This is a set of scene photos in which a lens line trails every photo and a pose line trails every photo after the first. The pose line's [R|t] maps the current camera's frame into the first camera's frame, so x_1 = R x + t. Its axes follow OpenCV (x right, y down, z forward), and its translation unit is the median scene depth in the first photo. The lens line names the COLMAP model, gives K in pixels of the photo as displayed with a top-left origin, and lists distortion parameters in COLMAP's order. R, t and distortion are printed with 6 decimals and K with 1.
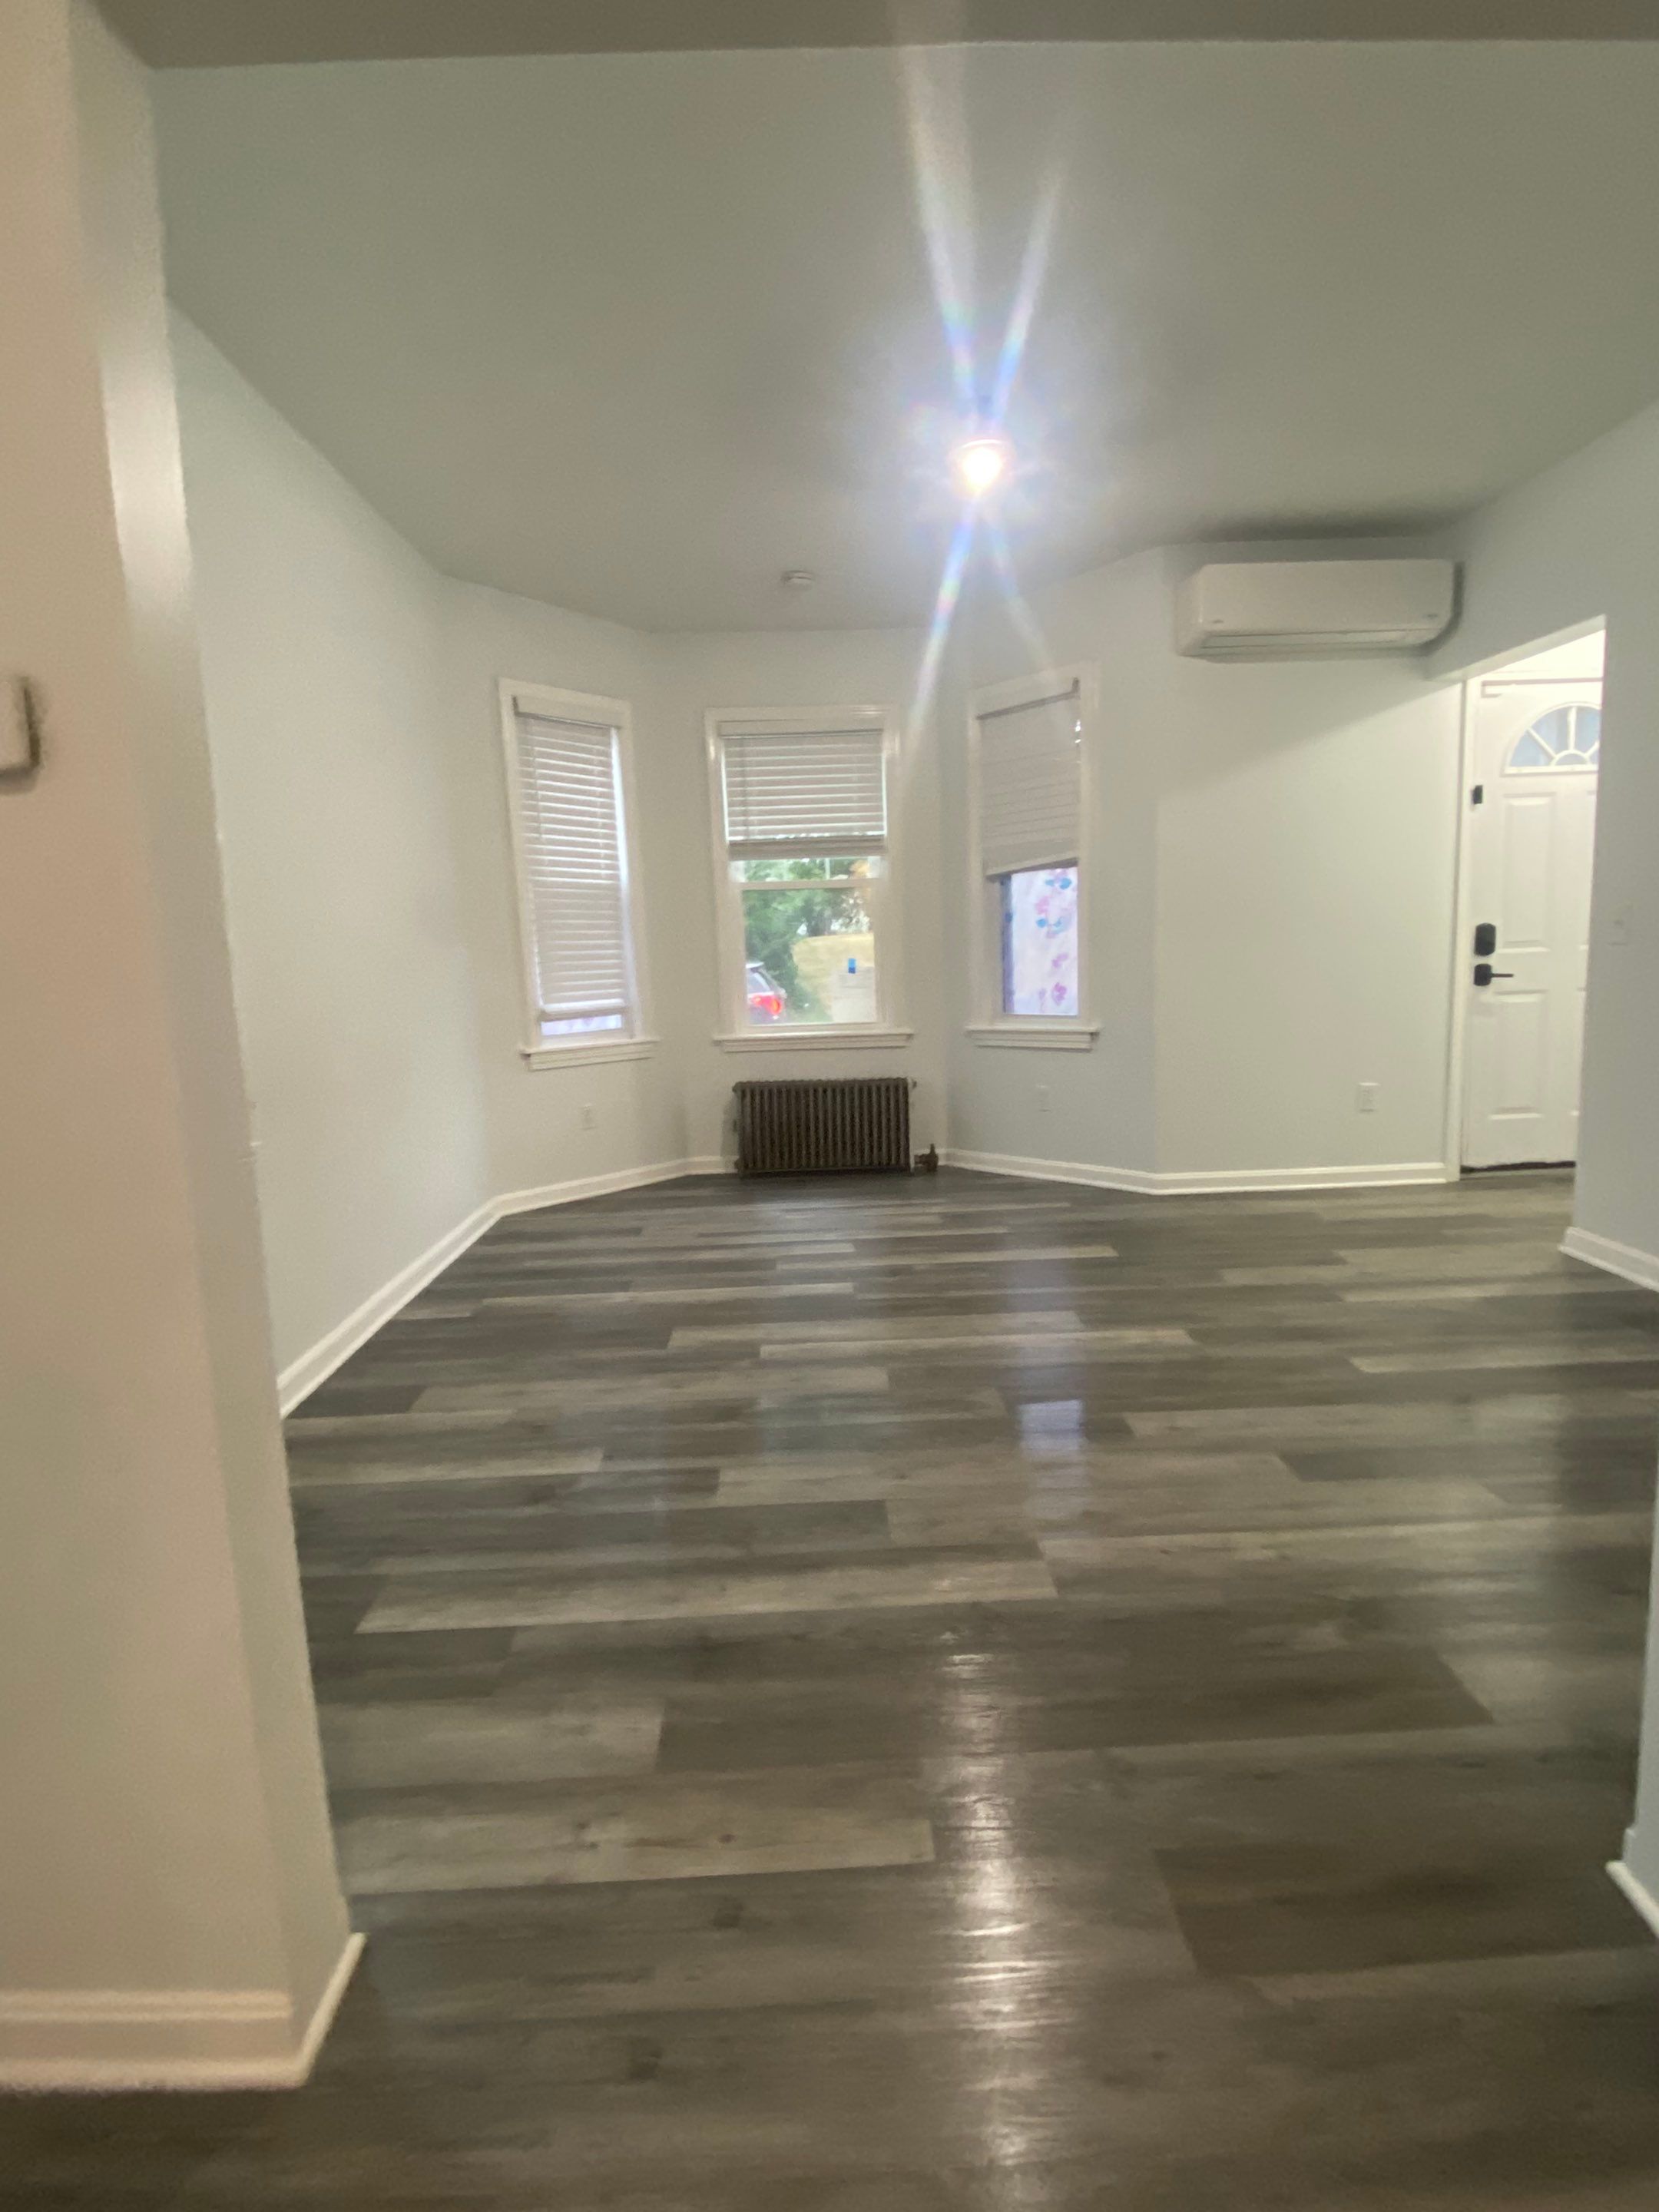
lens RADIAL K [[1015.7, 0, 842.7], [0, 1015.7, 1100.2], [0, 0, 1]] dist [0.024668, -0.021274]
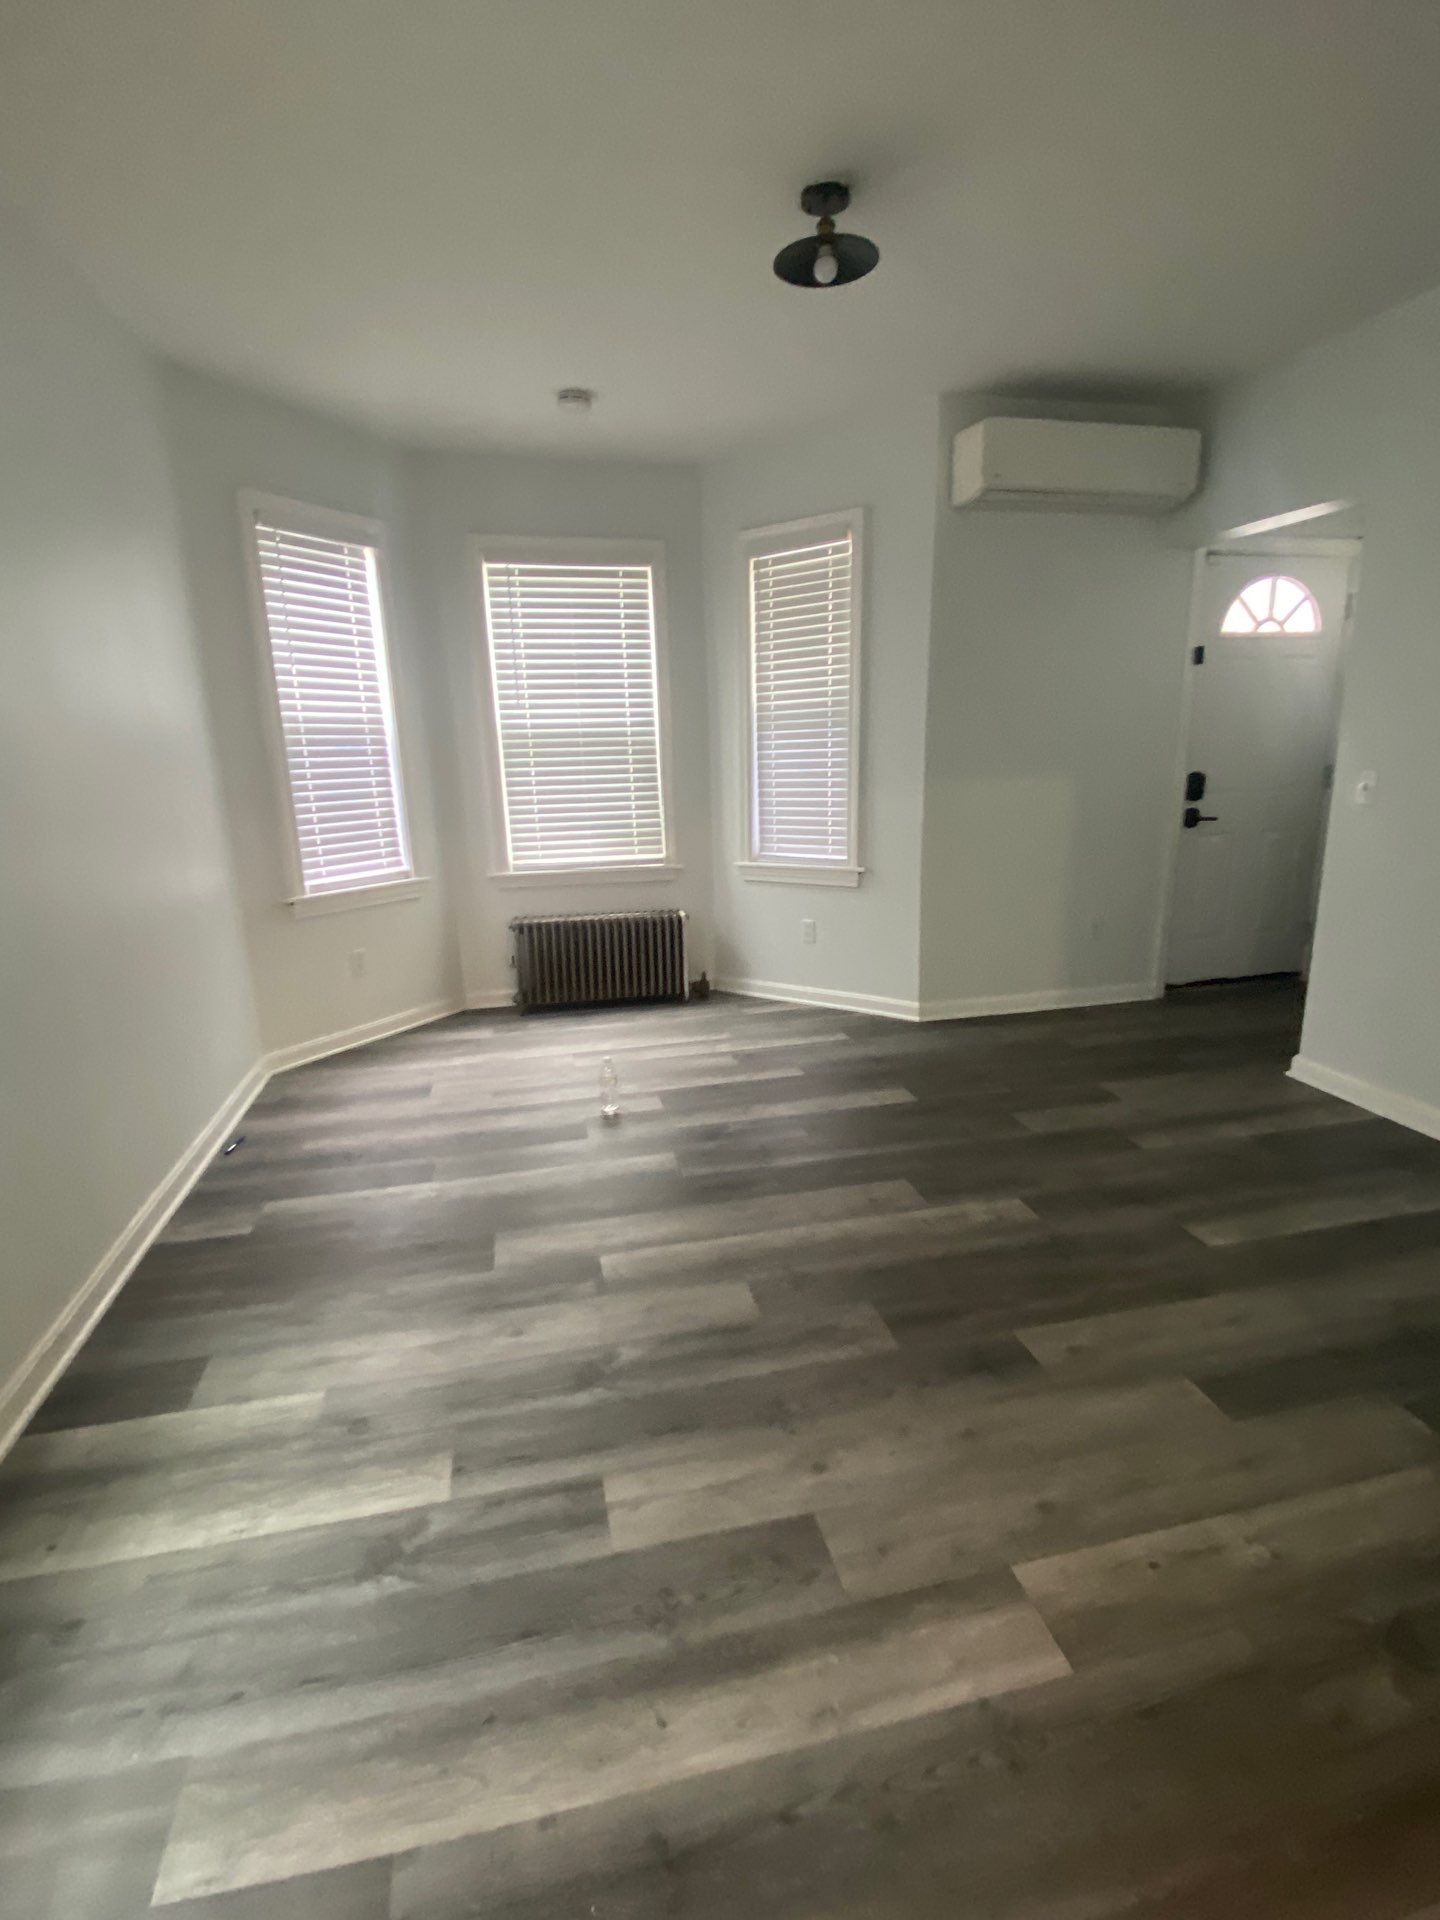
lens RADIAL K [[881.6, 0, 731.5], [0, 881.6, 955.0], [0, 0, 1]] dist [0.024668, -0.021274]
pose [[0.983590, -0.021805, 0.179096, -0.090928], [0.009227, 0.997450, 0.070764, -0.075531], [-0.180182, -0.067951, 0.981283, 0.199130]]
